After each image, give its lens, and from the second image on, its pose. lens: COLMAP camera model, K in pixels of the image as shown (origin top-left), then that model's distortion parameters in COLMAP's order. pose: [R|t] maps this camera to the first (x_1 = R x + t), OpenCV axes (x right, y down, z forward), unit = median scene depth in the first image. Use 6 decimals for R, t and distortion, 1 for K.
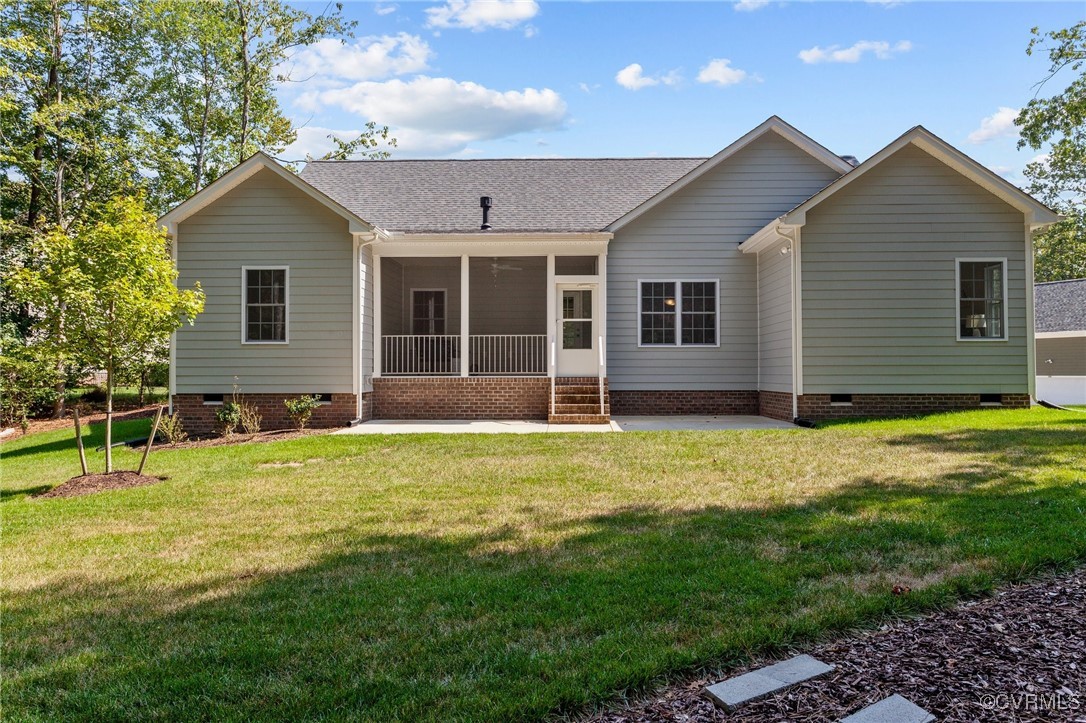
lens RADIAL K [[771.7, 0, 543.0], [0, 771.7, 361.5], [0, 0, 1]] dist [-0.000894, -0.000187]
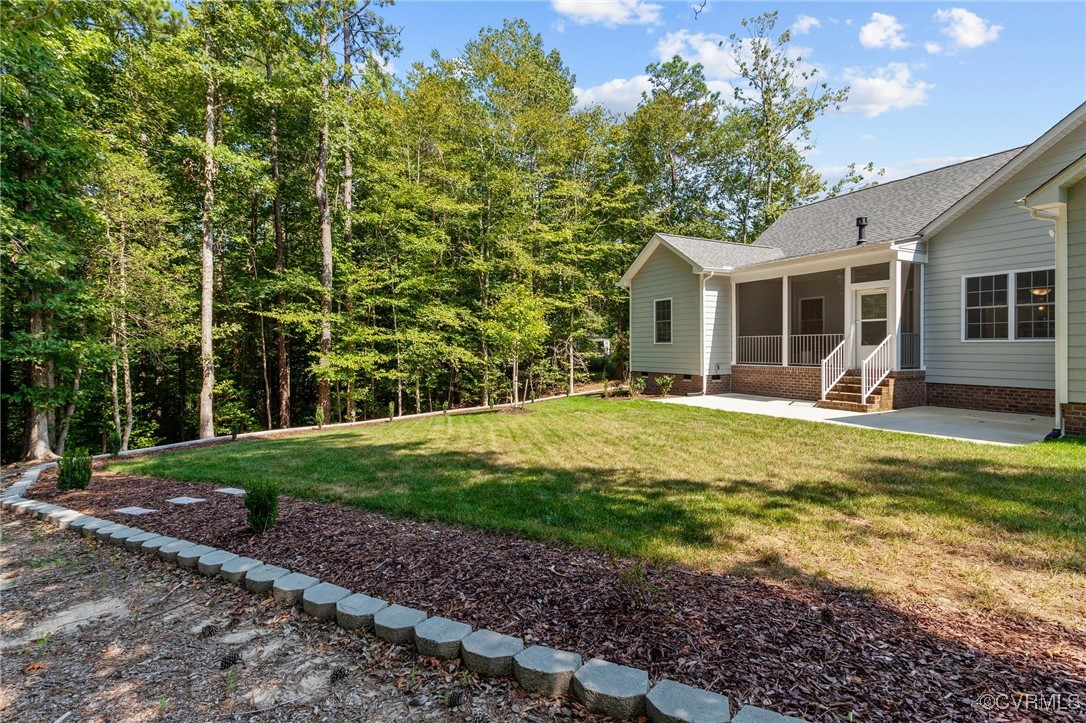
lens RADIAL K [[514.9, 0, 543.6], [0, 514.9, 352.8], [0, 0, 1]] dist [-0.000539, 0.001240]
pose [[0.487118, 0.009007, -0.873290, 0.473400], [0.014516, 0.999725, 0.018408, -0.026298], [0.873216, -0.021643, 0.486853, 0.194402]]
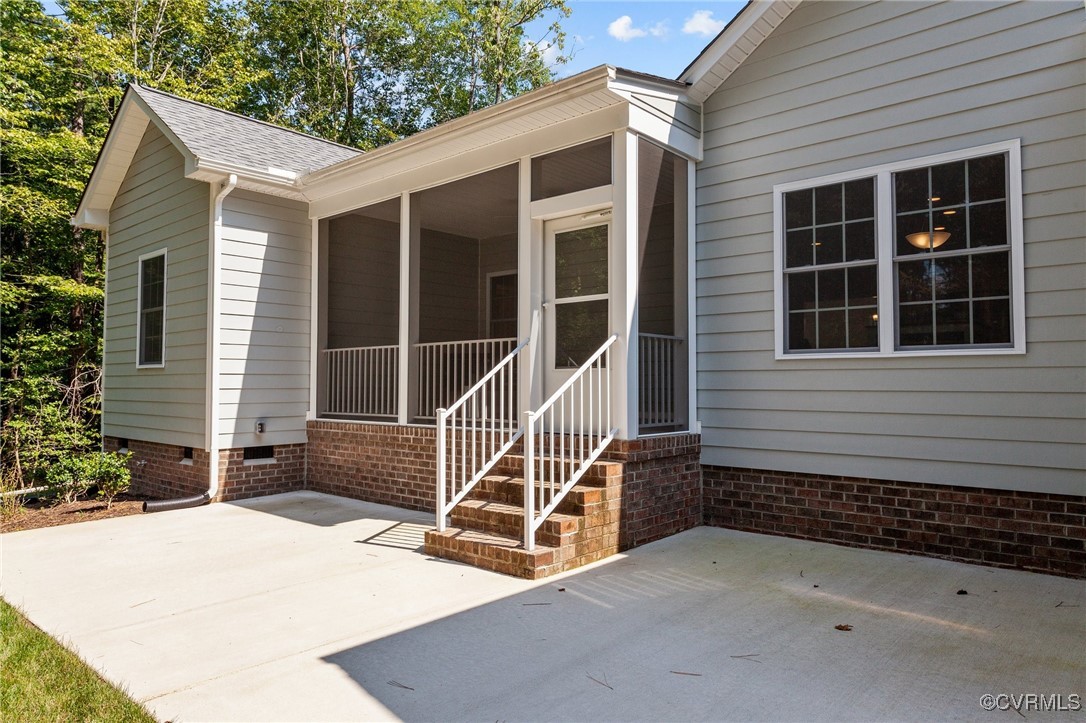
lens RADIAL K [[698.7, 0, 543.0], [0, 698.7, 361.5], [0, 0, 1]] dist [-0.007389, -0.000344]
pose [[0.772983, -0.020212, -0.634105, 0.269356], [0.007015, 0.999704, -0.023313, -0.010826], [0.634388, 0.013573, 0.772895, 0.688208]]
